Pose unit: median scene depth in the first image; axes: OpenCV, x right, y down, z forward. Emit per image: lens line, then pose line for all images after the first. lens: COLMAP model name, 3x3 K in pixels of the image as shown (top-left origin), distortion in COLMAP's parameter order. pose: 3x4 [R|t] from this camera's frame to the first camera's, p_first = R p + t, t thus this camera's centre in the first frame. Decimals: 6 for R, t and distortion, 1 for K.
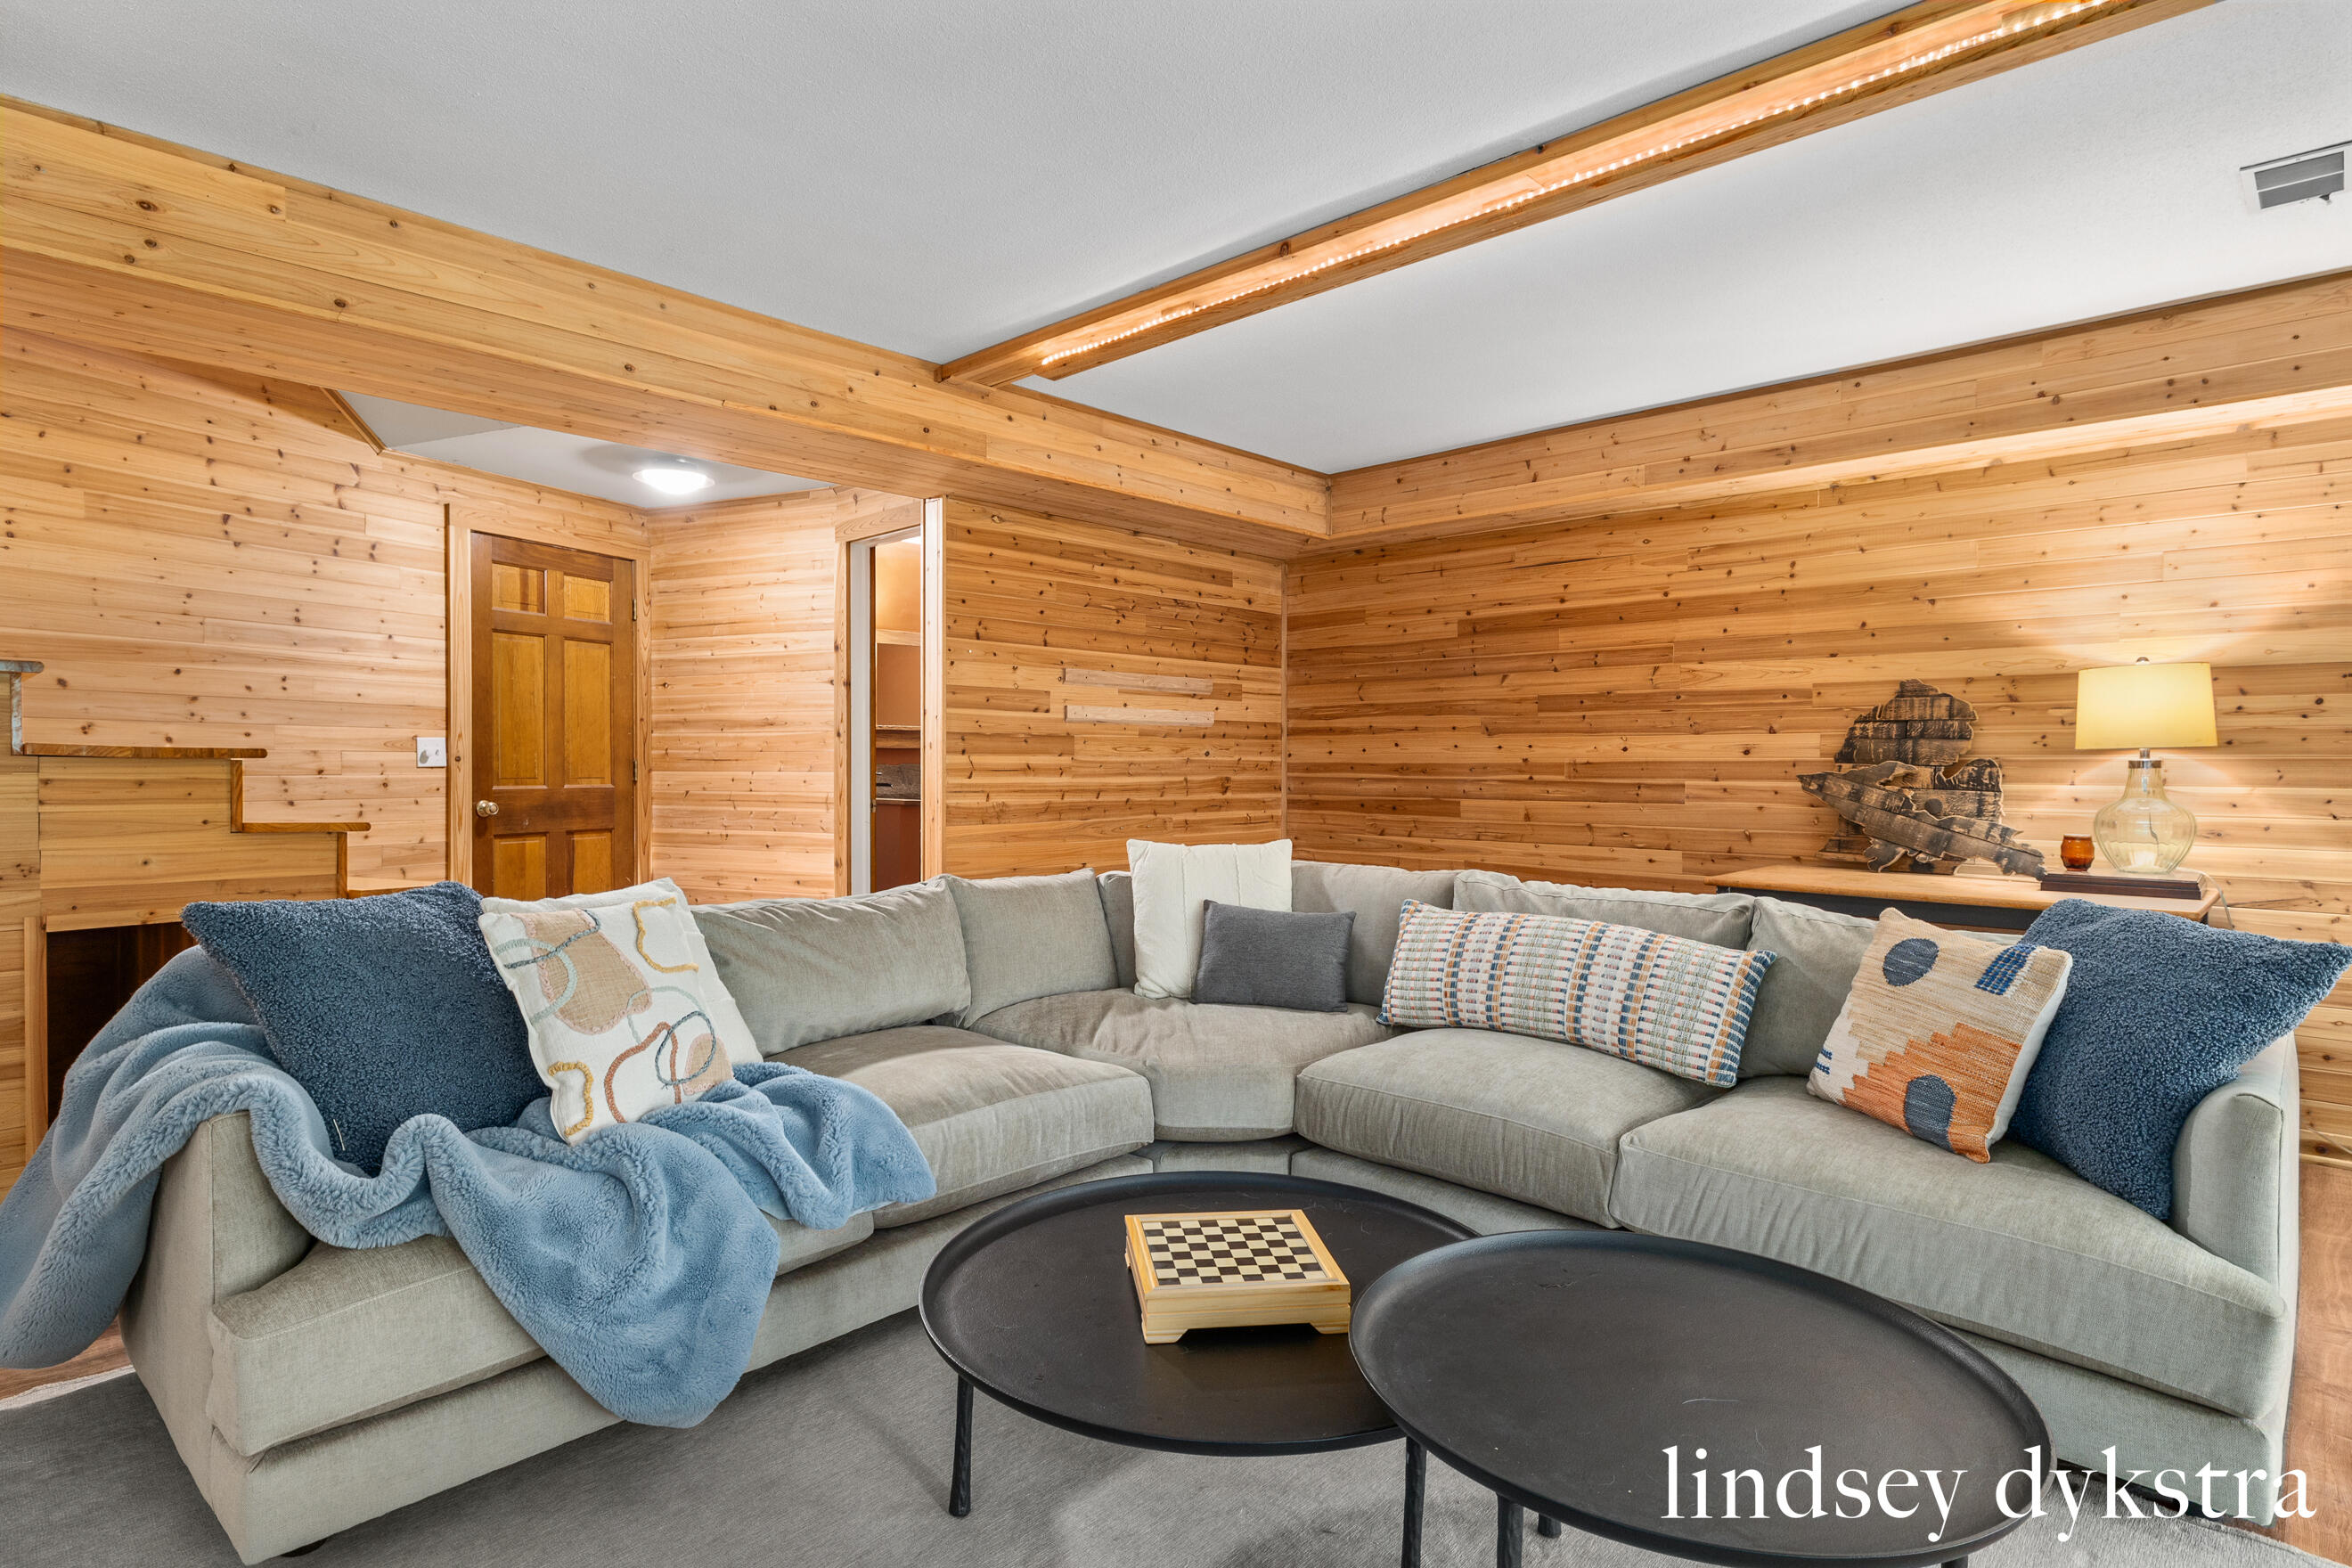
lens RADIAL K [[1271.4, 0, 1171.4], [0, 1271.4, 780.2], [0, 0, 1]] dist [-0.001522, 0.000706]
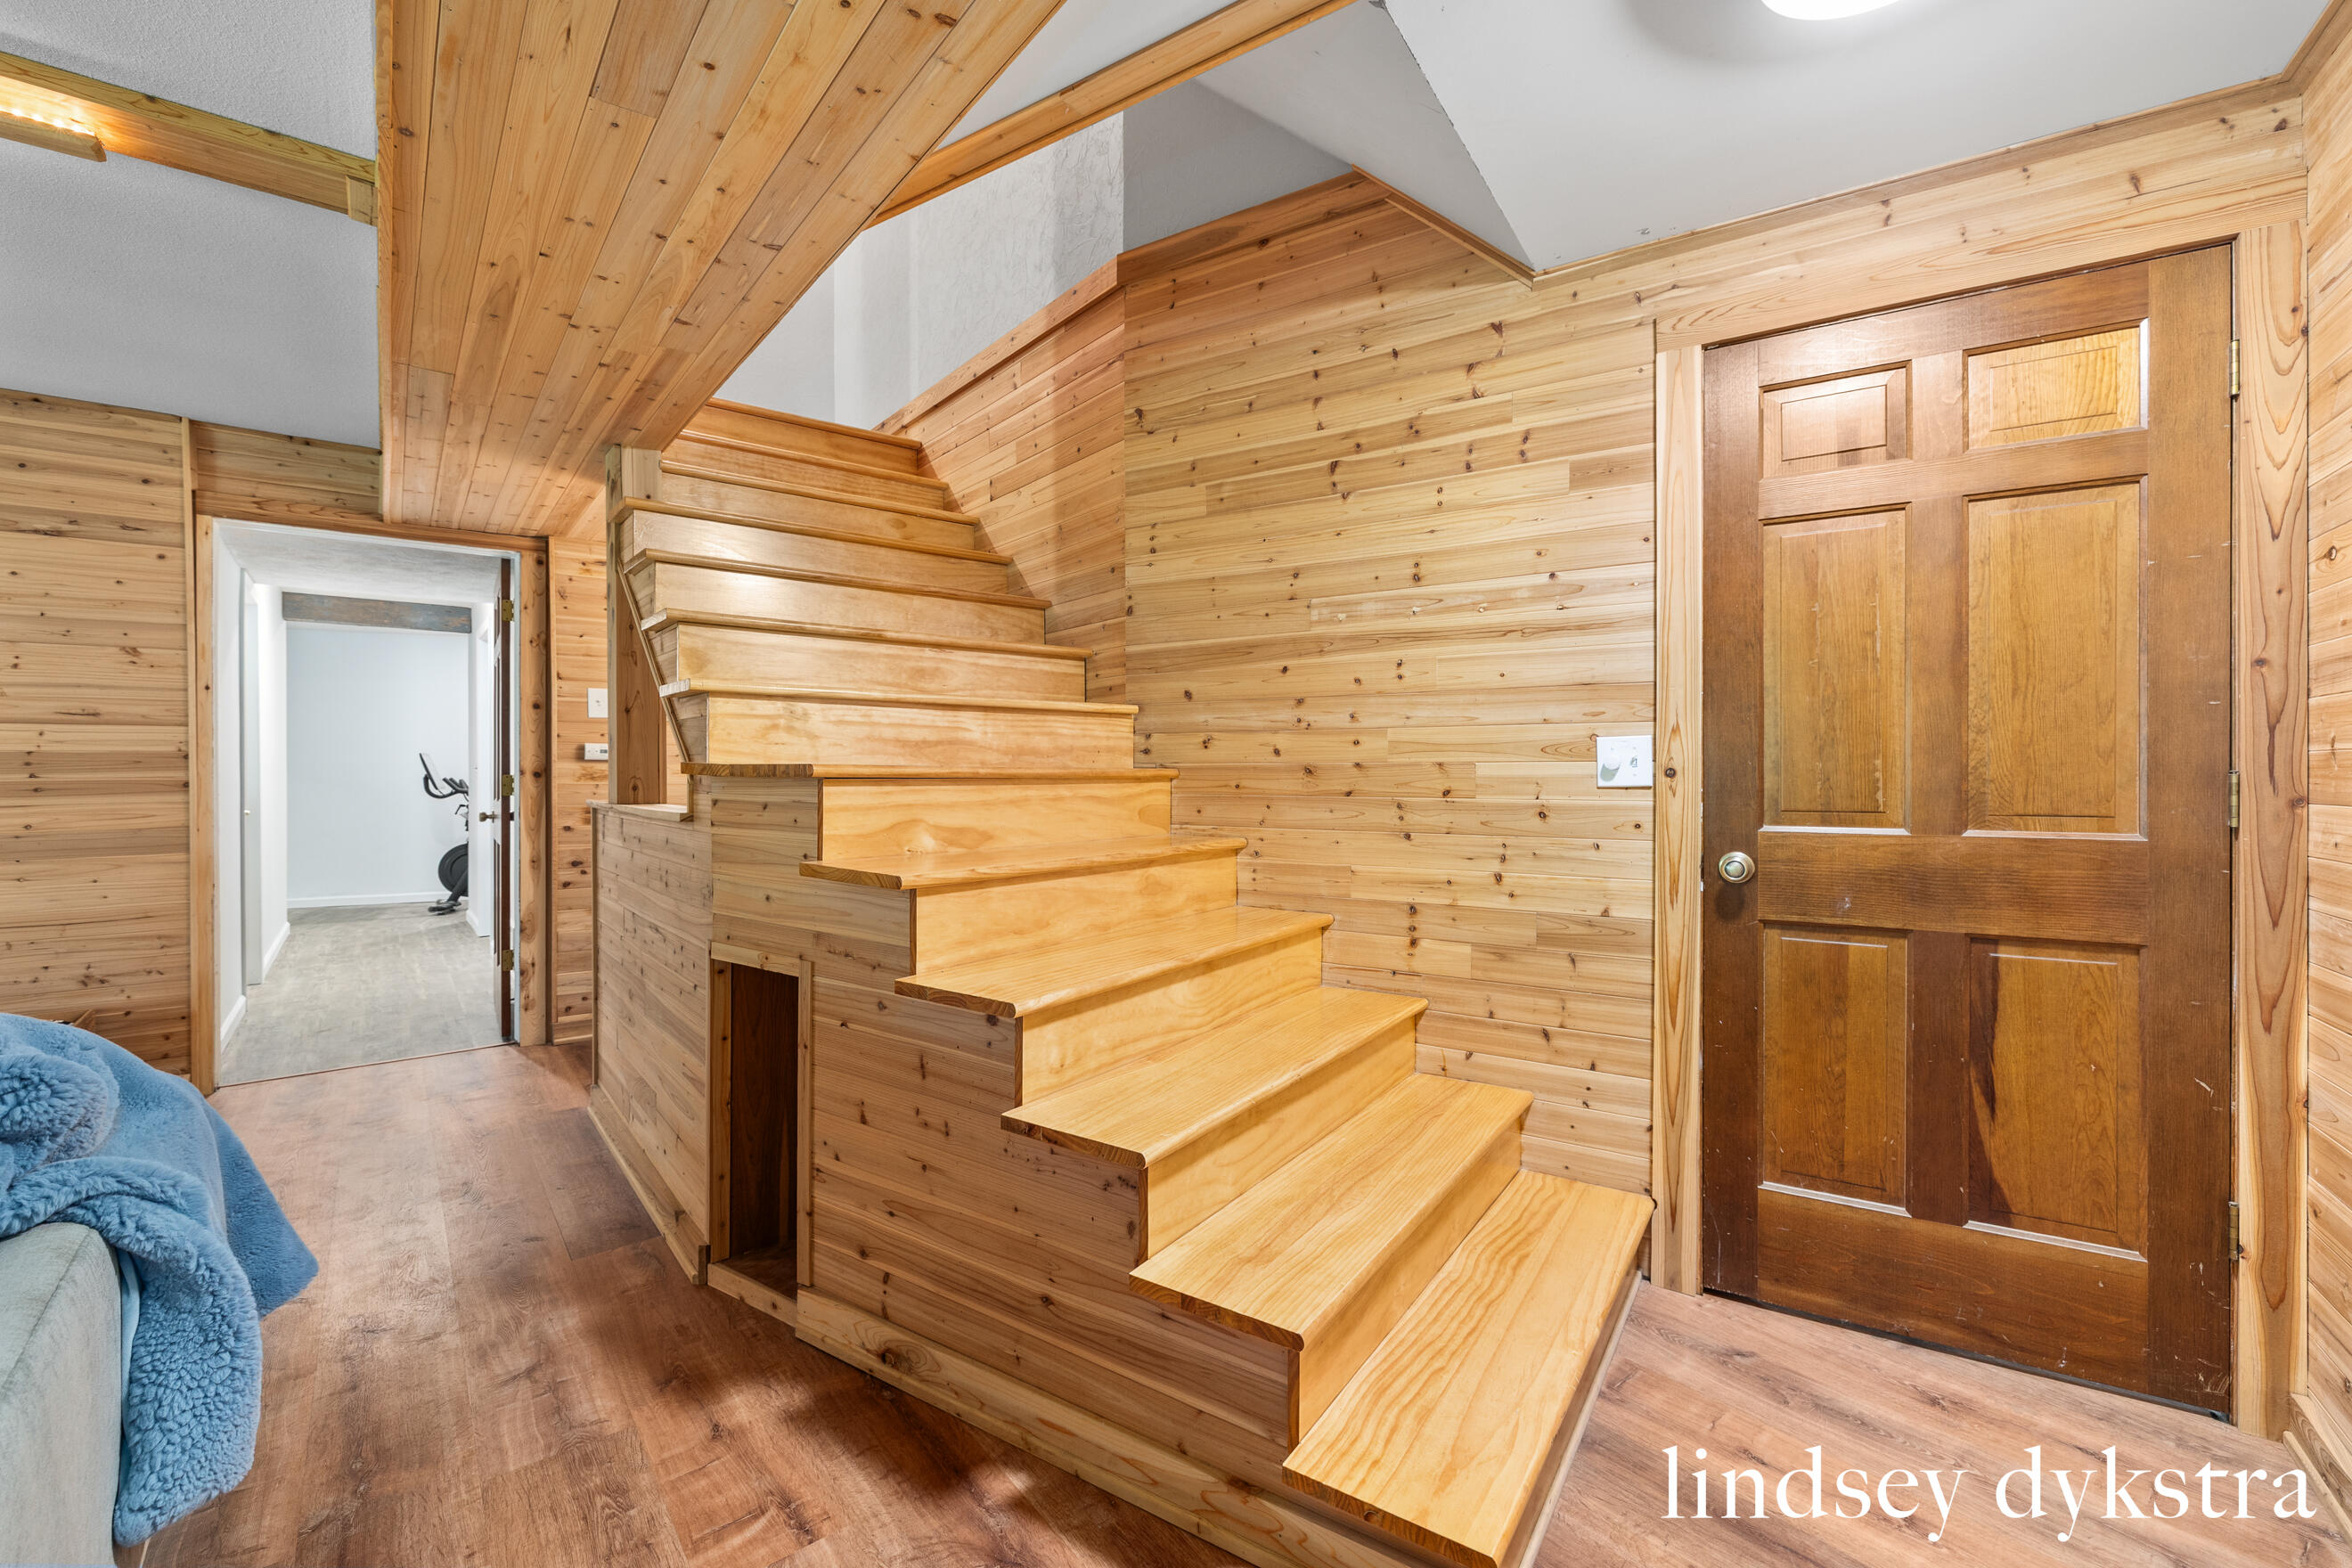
lens RADIAL K [[1018.6, 0, 1177.5], [0, 1018.6, 773.2], [0, 0, 1]] dist [-0.000431, -0.000028]
pose [[-0.142165, 0.000413, -0.989843, -0.105809], [-0.009651, 0.999952, 0.001803, -0.017090], [0.989796, 0.009809, -0.142154, 0.948516]]
